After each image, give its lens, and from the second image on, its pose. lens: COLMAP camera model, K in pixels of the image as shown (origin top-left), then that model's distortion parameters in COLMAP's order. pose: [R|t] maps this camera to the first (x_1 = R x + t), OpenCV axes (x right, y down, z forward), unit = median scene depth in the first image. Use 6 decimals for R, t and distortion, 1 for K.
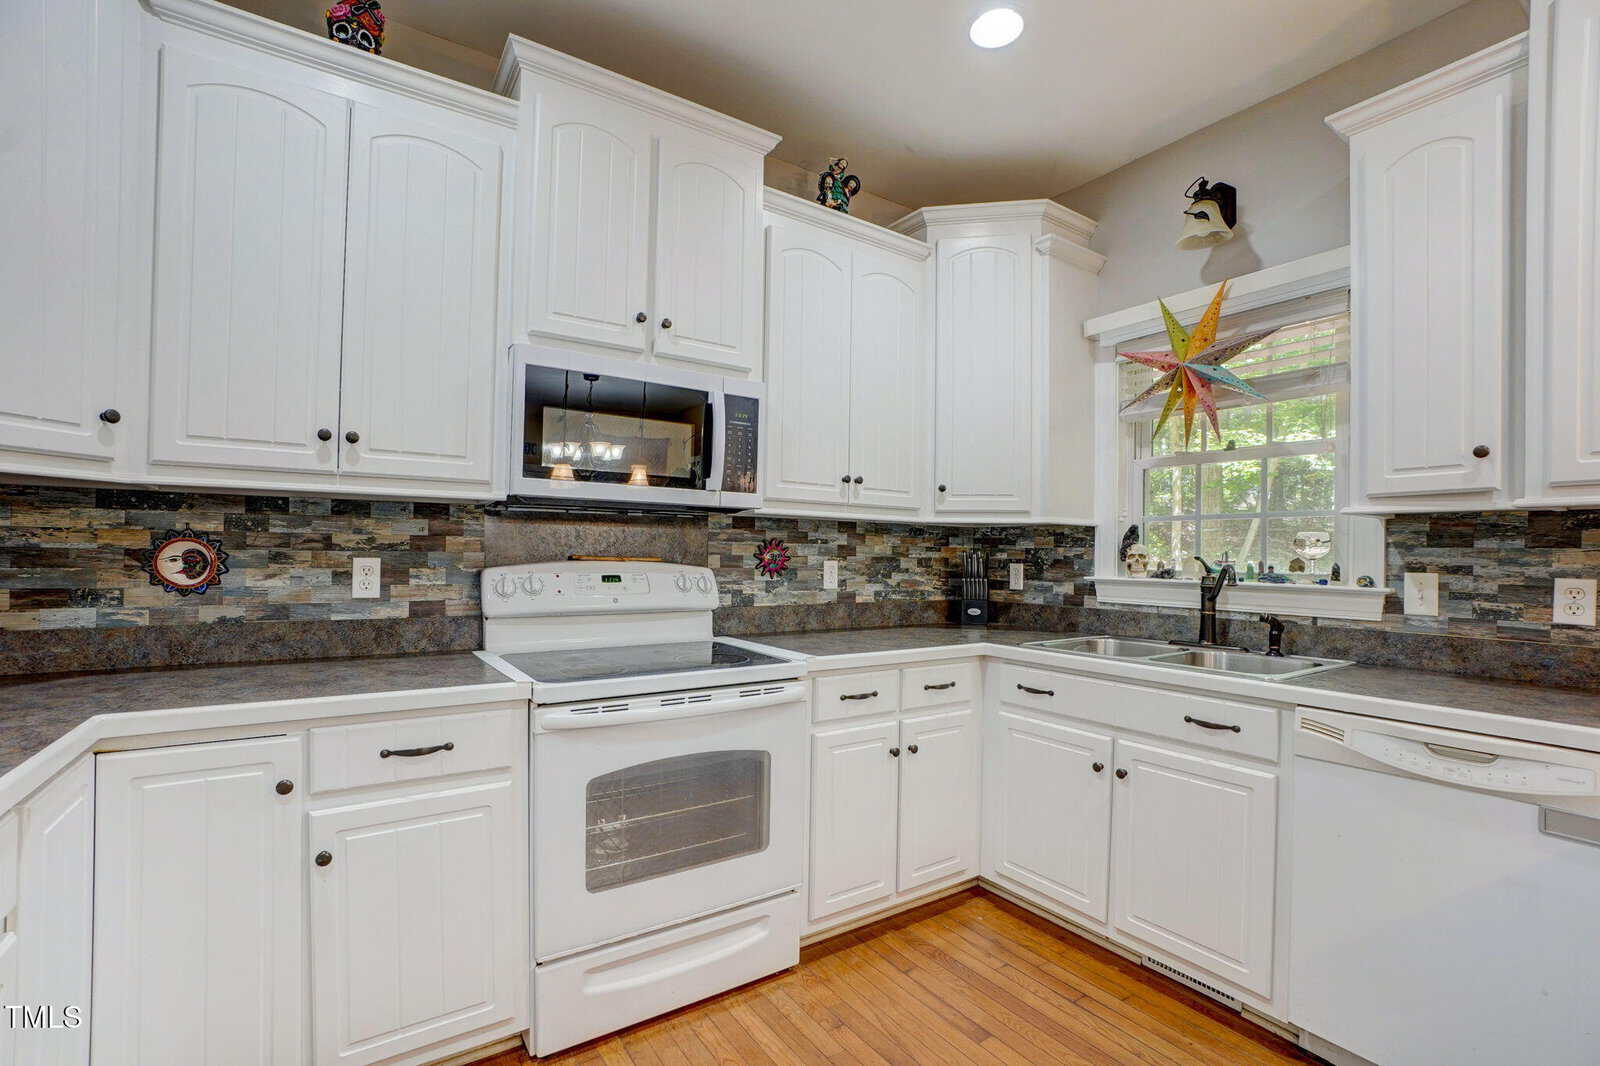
lens RADIAL K [[714.8, 0, 791.5], [0, 714.8, 549.6], [0, 0, 1]] dist [-0.047853, 0.014159]
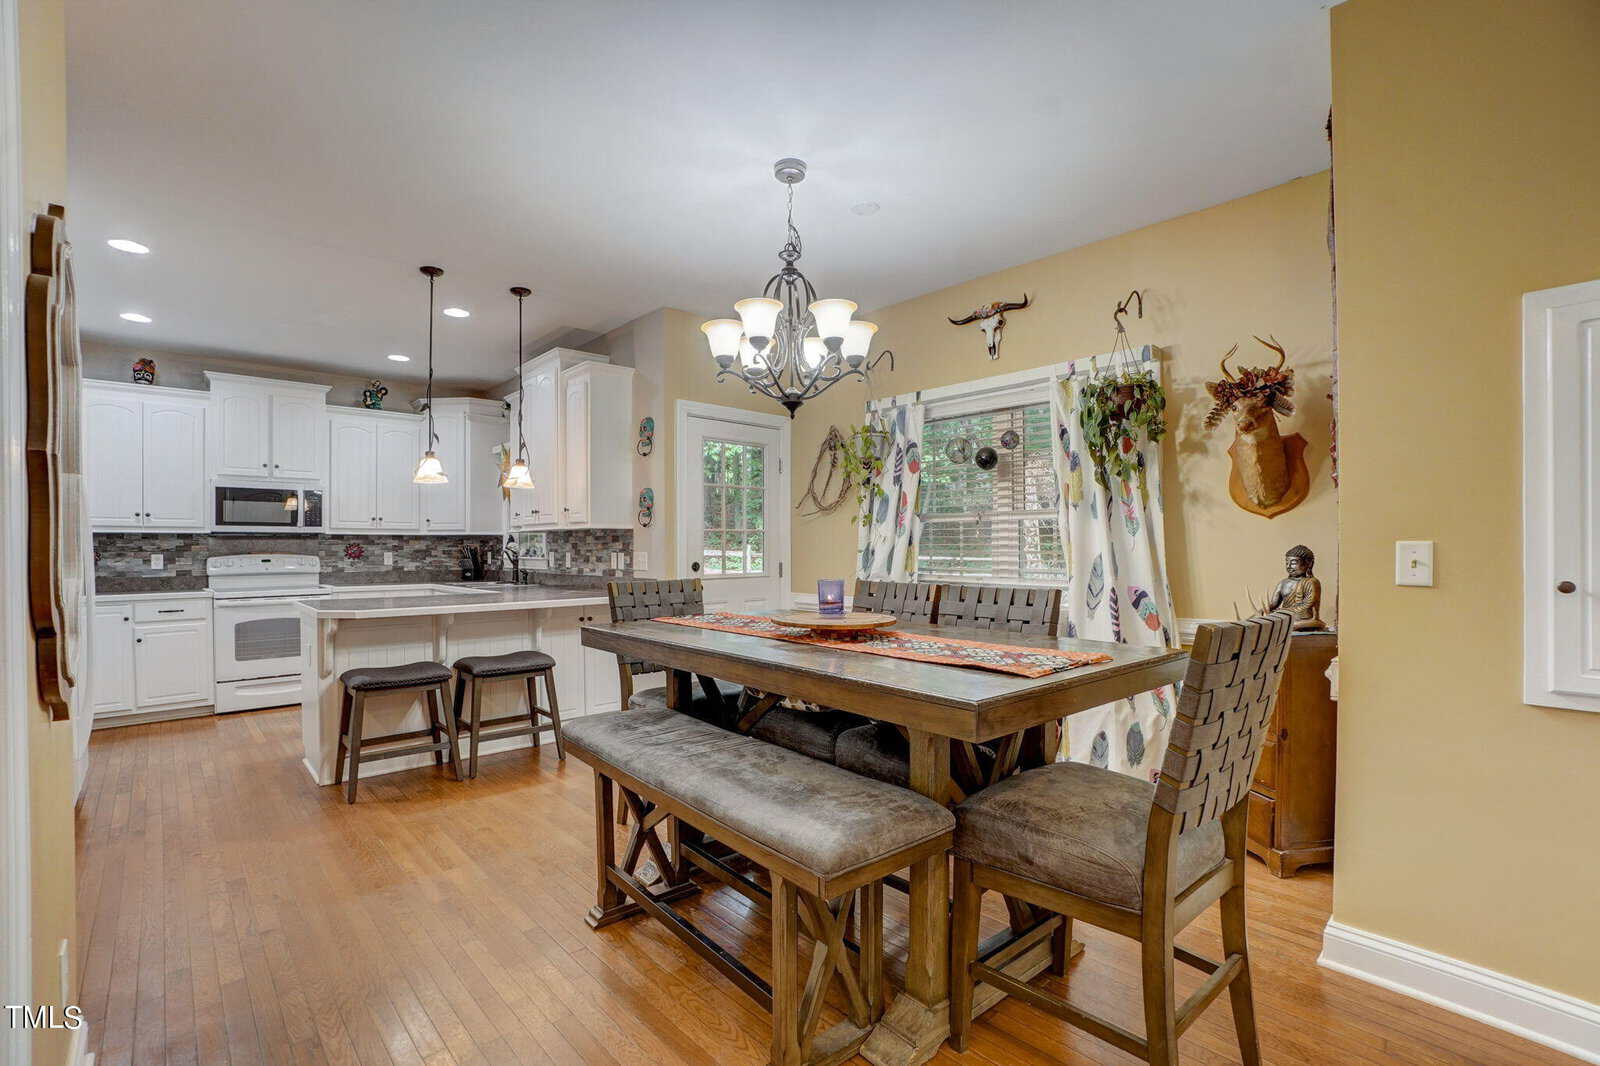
lens RADIAL K [[714.8, 0, 793.9], [0, 714.8, 548.4], [0, 0, 1]] dist [-0.047853, 0.014159]
pose [[0.987056, -0.020011, 0.159123, 1.356143], [0.018943, 0.999787, 0.008228, 0.012337], [-0.159253, -0.005107, 0.987225, -1.973291]]
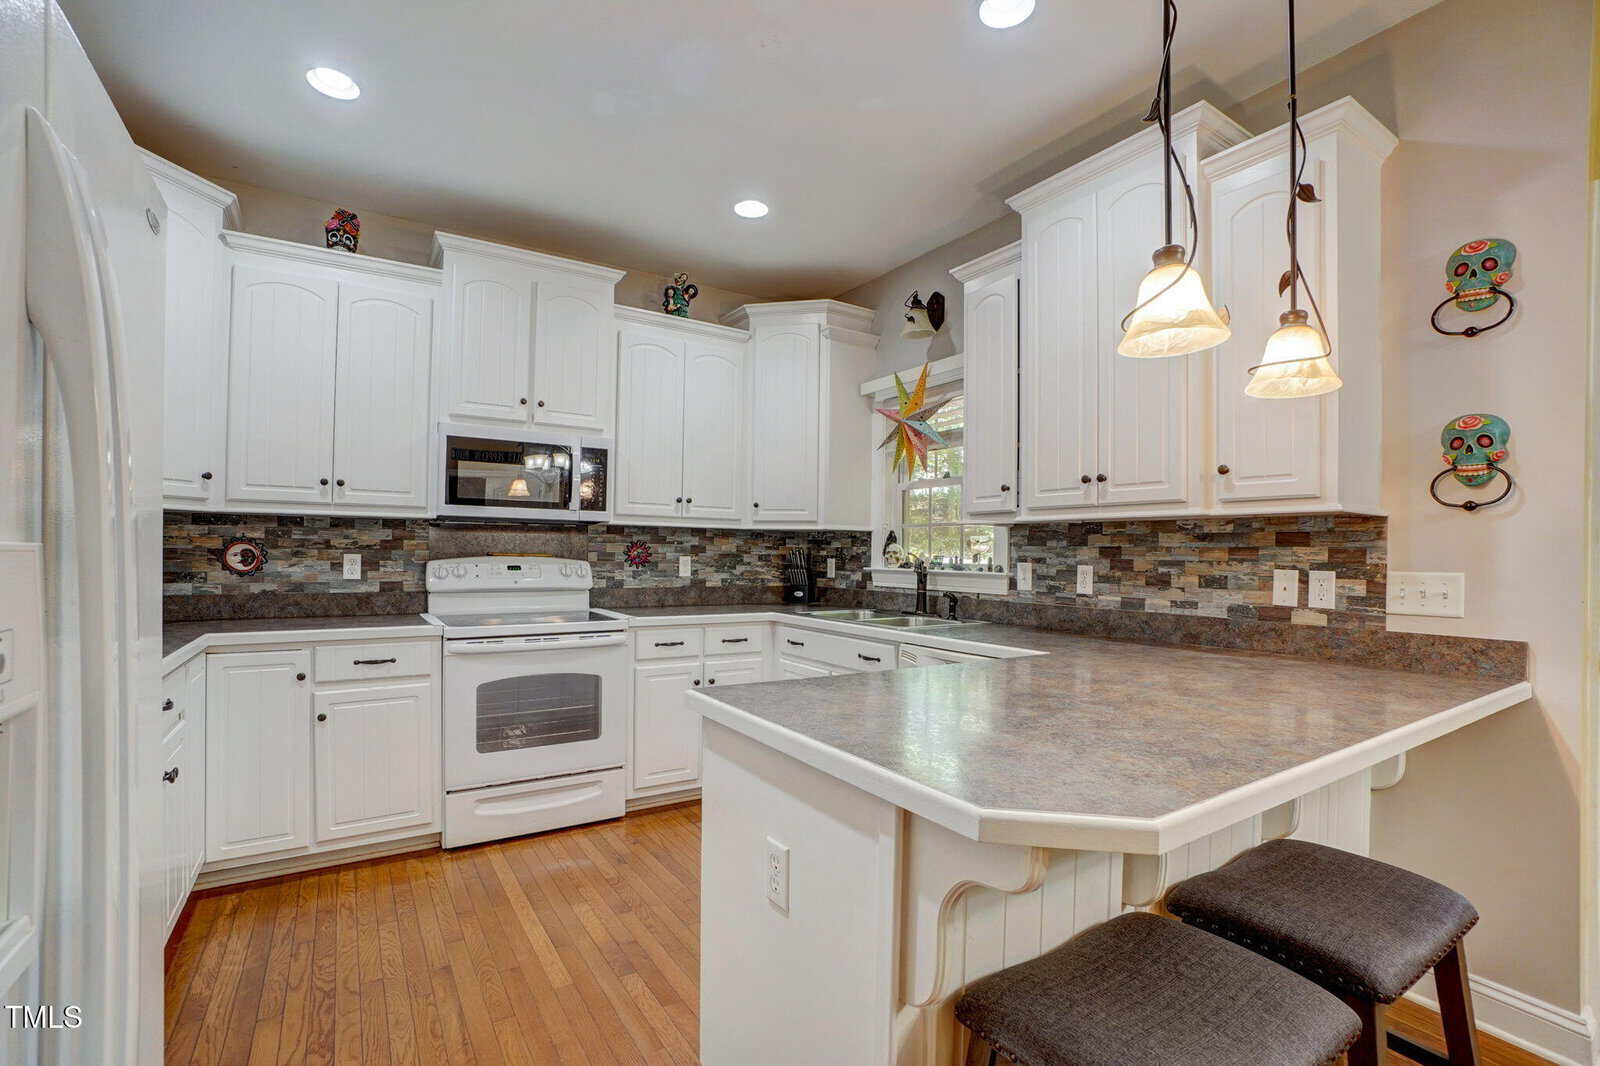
lens RADIAL K [[714.8, 0, 785.5], [0, 714.8, 547.3], [0, 0, 1]] dist [-0.047853, 0.014159]
pose [[0.999770, -0.001954, -0.021375, 0.393062], [0.001893, 0.999994, -0.002870, 0.002781], [0.021380, 0.002829, 0.999767, -0.545608]]
